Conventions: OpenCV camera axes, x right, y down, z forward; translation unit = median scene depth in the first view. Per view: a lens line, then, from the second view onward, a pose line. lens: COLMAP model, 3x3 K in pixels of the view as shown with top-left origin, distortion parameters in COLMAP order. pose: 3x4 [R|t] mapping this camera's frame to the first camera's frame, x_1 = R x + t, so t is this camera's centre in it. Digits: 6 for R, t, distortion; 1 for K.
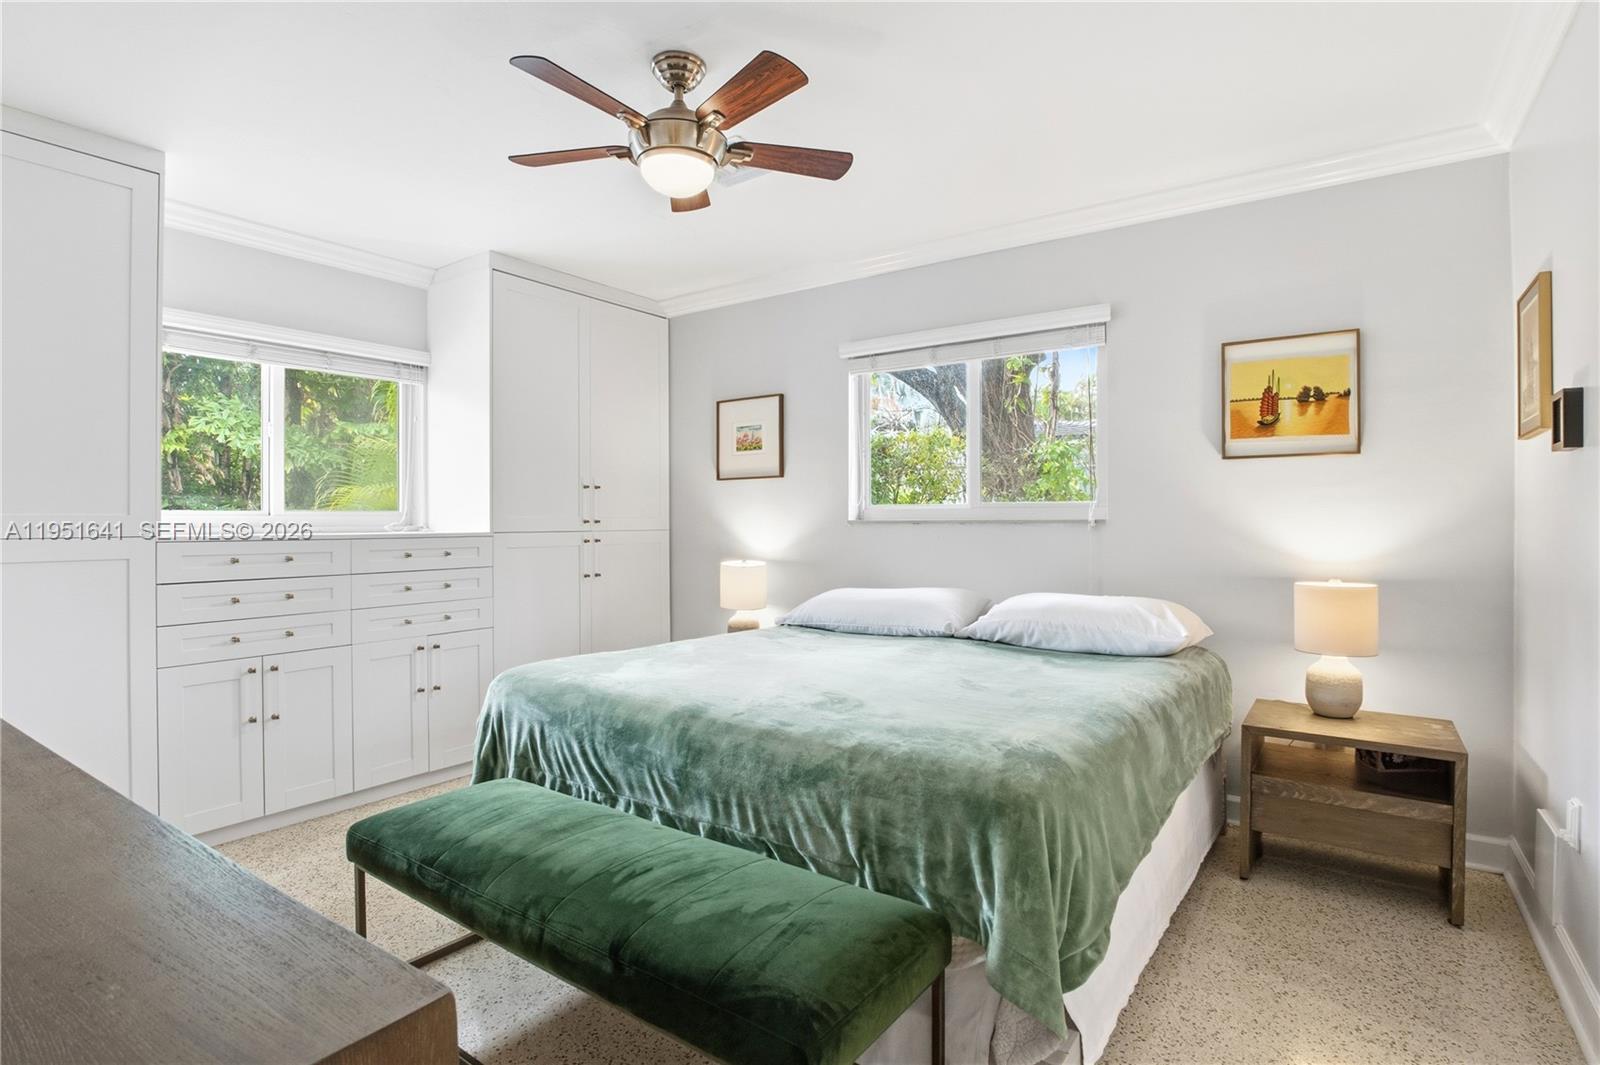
lens RADIAL K [[804.0, 0, 797.5], [0, 804.0, 524.5], [0, 0, 1]] dist [-0.030790, 0.002892]
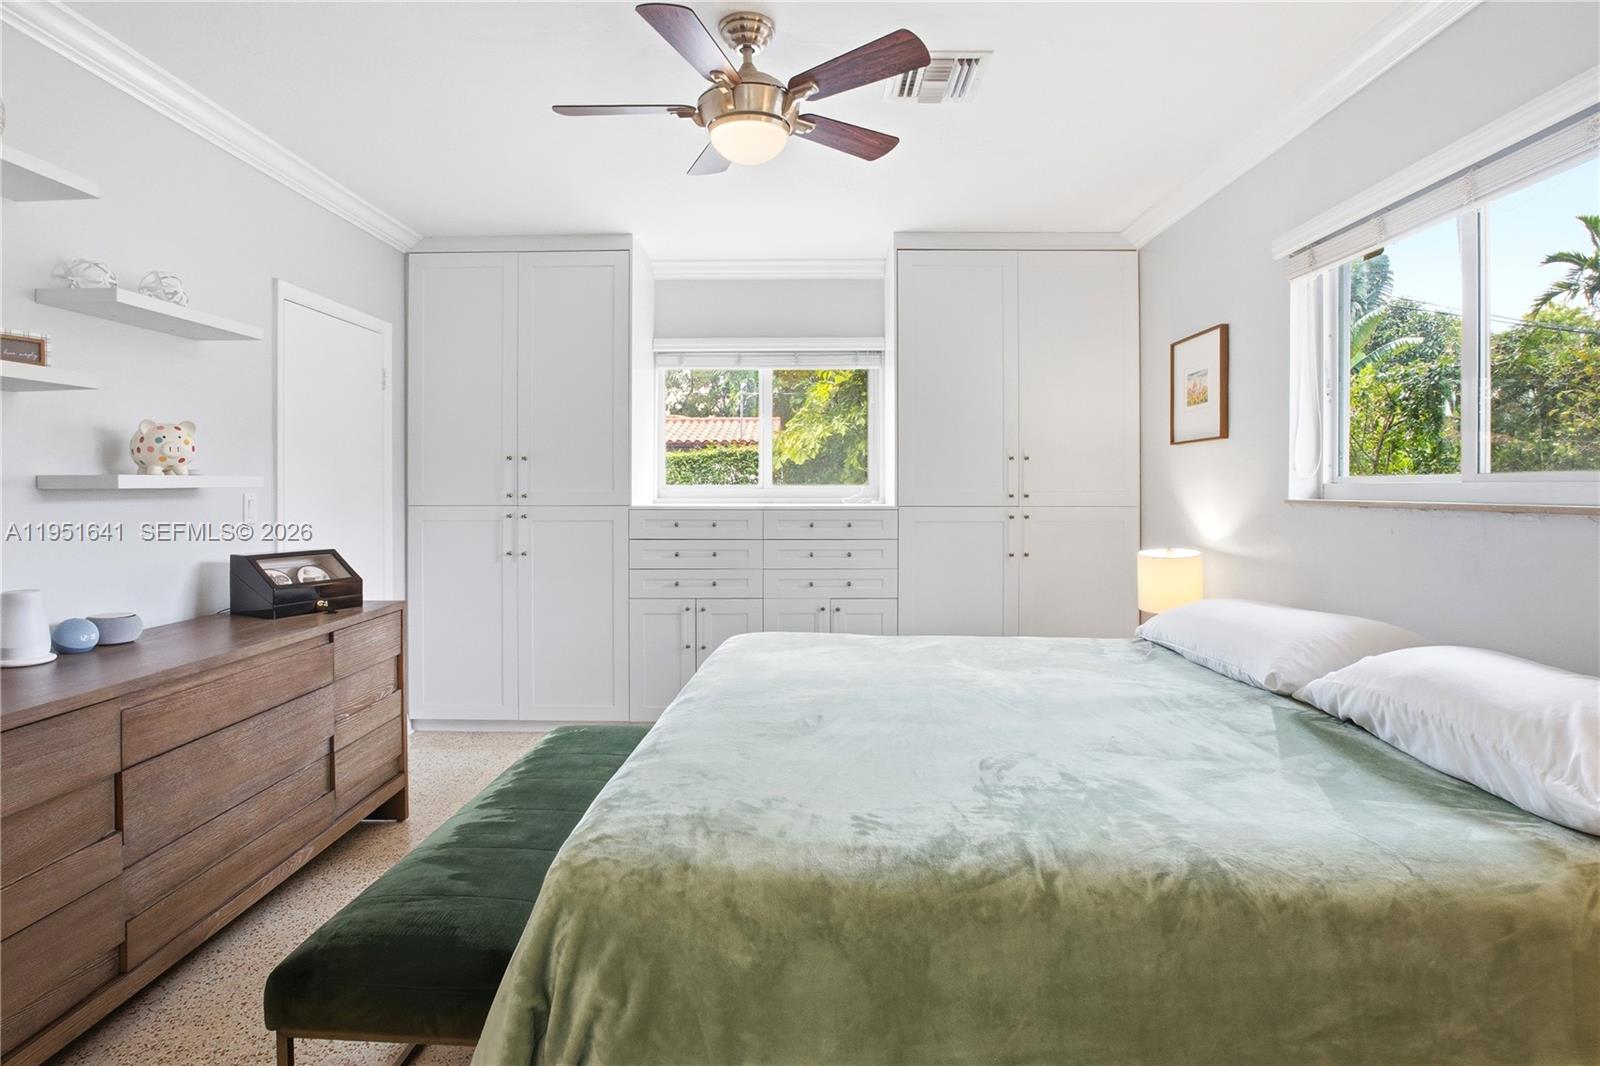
lens RADIAL K [[825.1, 0, 801.0], [0, 825.1, 501.3], [0, 0, 1]] dist [-0.000226, 0.000351]
pose [[0.566378, 0.018264, -0.823943, 0.444501], [-0.004183, 0.999805, 0.019287, -0.017282], [0.824135, -0.007477, 0.566345, 0.305004]]
